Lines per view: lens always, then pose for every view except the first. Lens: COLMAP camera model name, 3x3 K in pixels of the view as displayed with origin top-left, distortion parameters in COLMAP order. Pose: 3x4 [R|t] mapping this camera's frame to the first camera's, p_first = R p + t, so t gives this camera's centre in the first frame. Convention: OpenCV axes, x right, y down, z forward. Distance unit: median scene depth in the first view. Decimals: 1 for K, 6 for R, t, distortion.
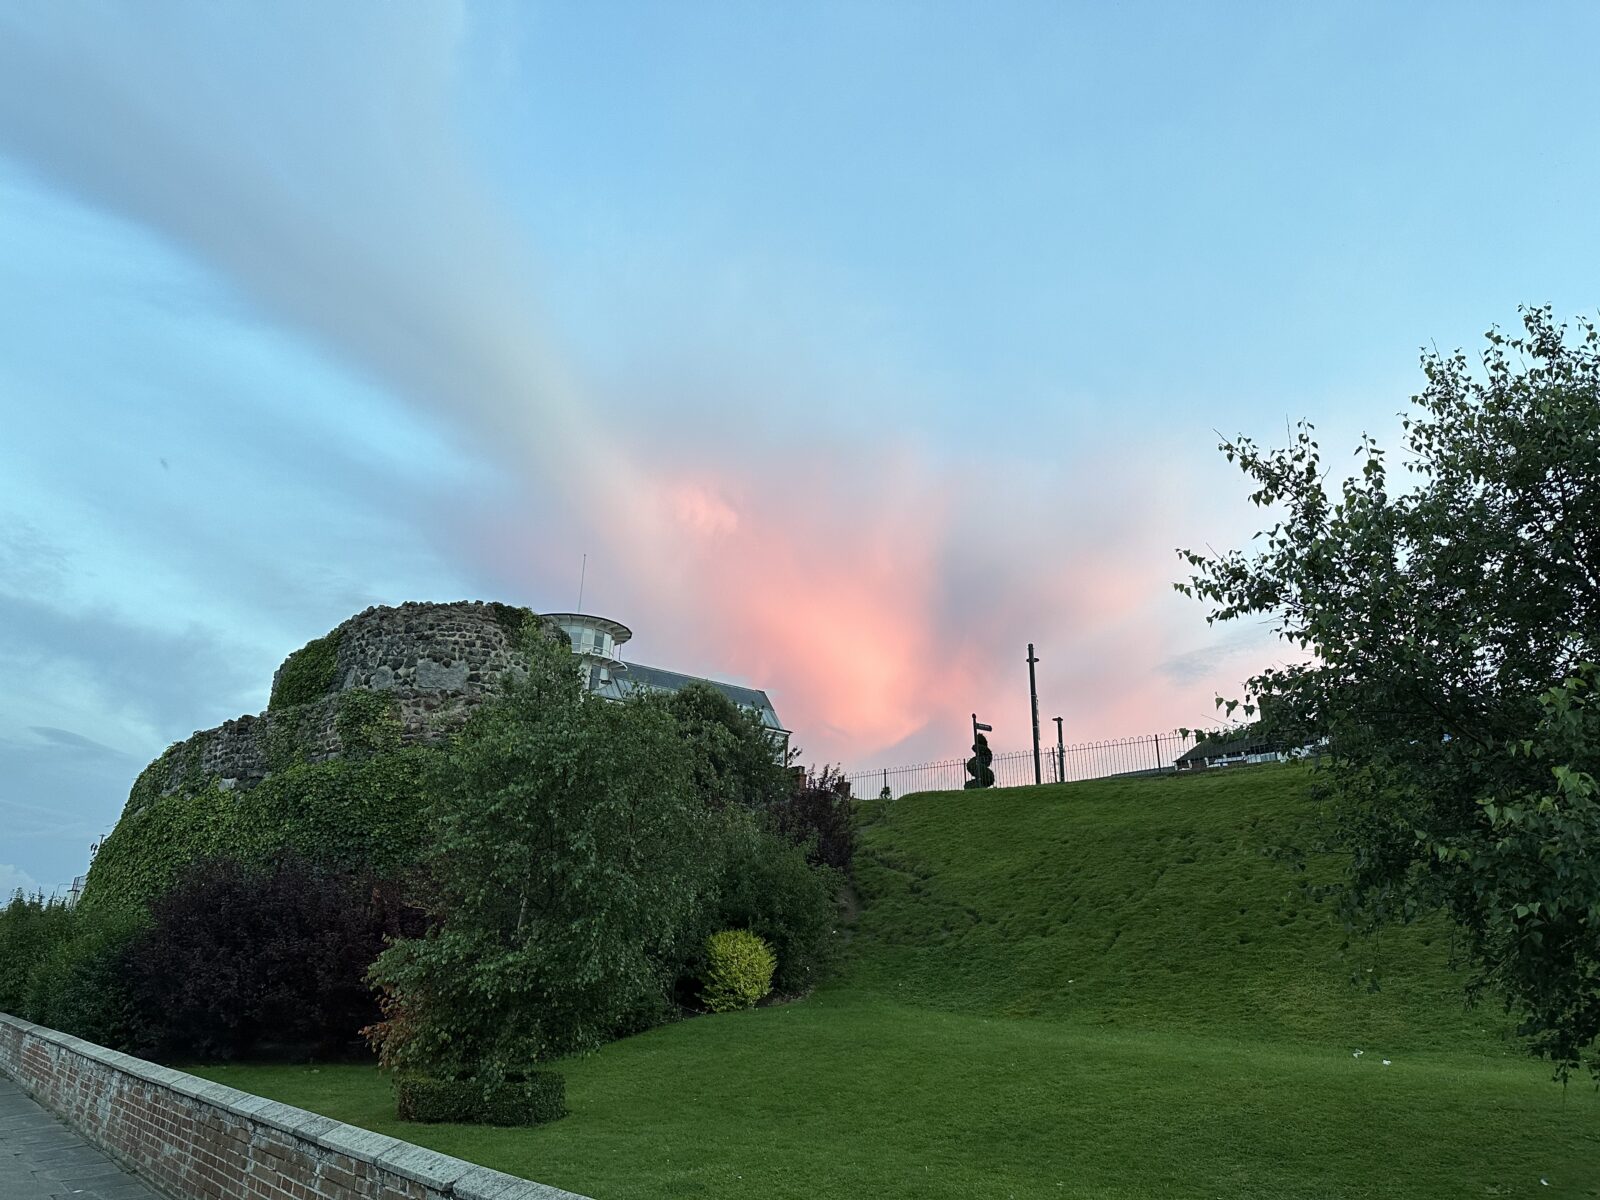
lens RADIAL K [[1115.1, 0, 795.1], [0, 1115.1, 586.5], [0, 0, 1]] dist [0.045750, -0.037529]
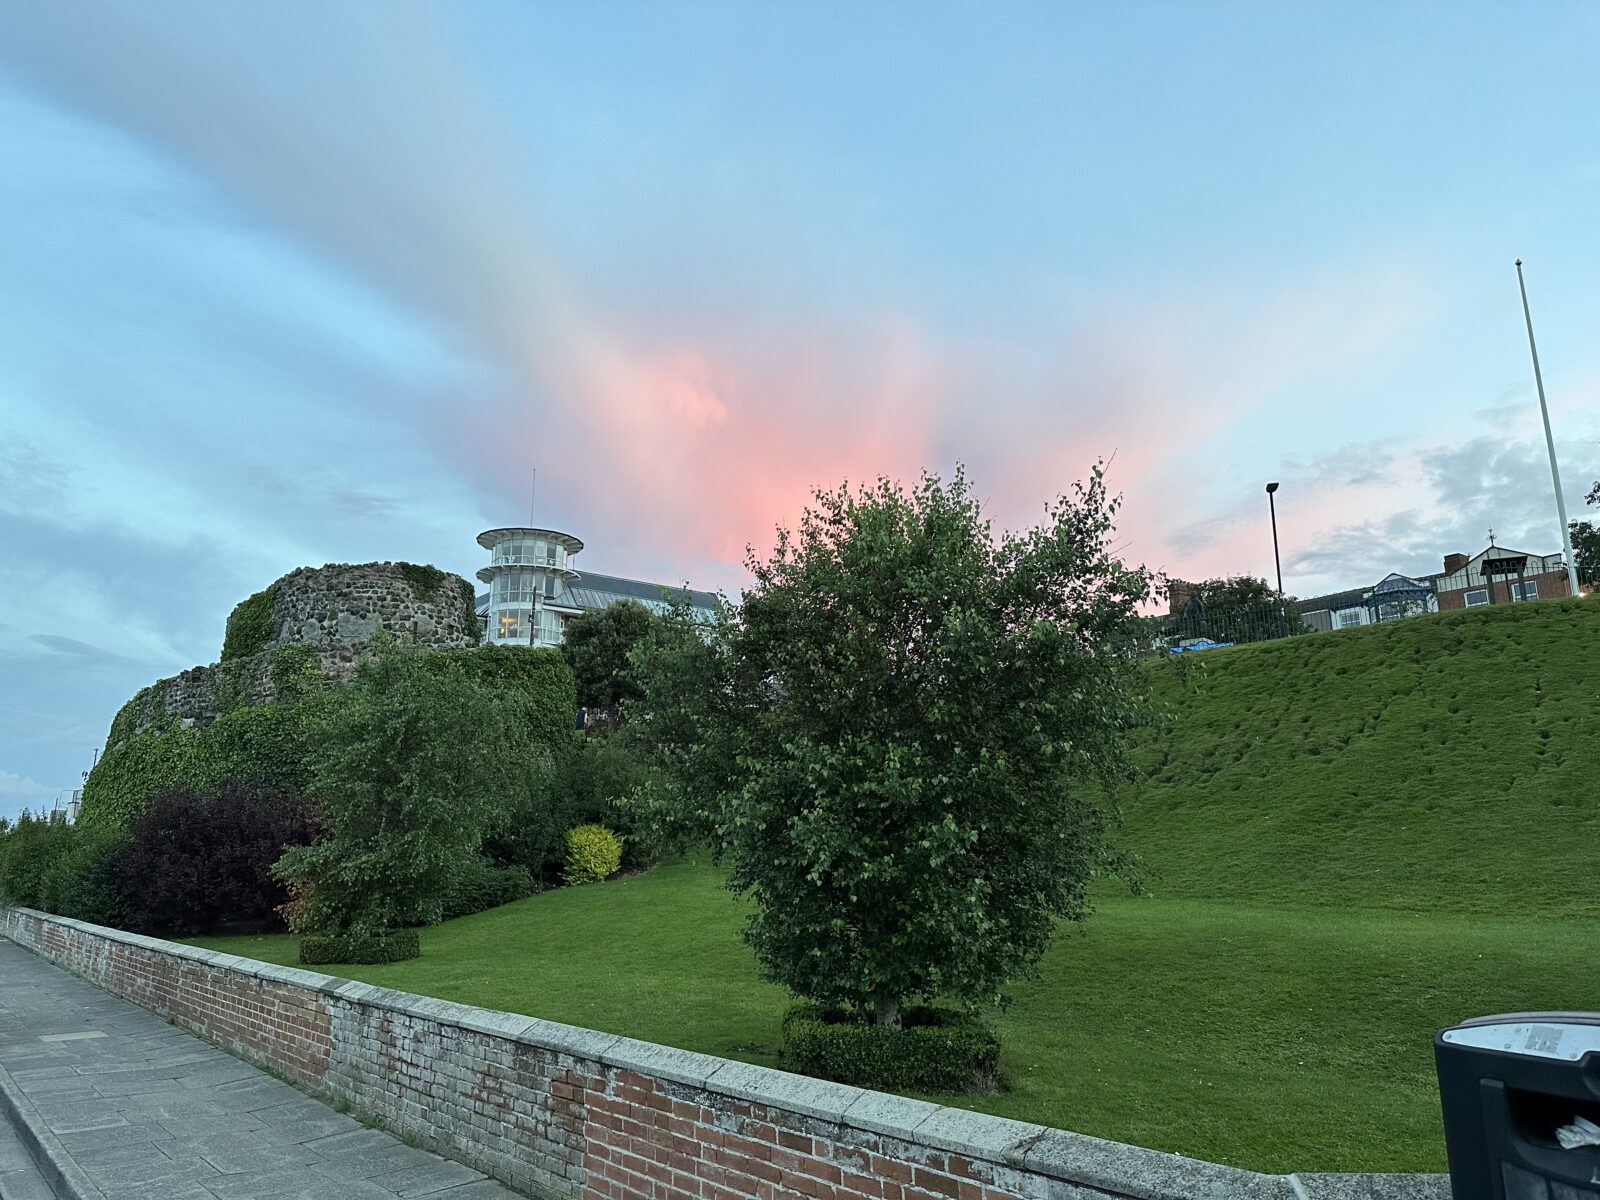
lens RADIAL K [[1115.1, 0, 797.4], [0, 1115.1, 609.0], [0, 0, 1]] dist [0.045750, -0.037529]
pose [[0.999321, -0.035170, 0.011011, 0.209041], [0.033532, 0.991686, 0.124234, -0.107412], [-0.015289, -0.123780, 0.992192, -0.295473]]
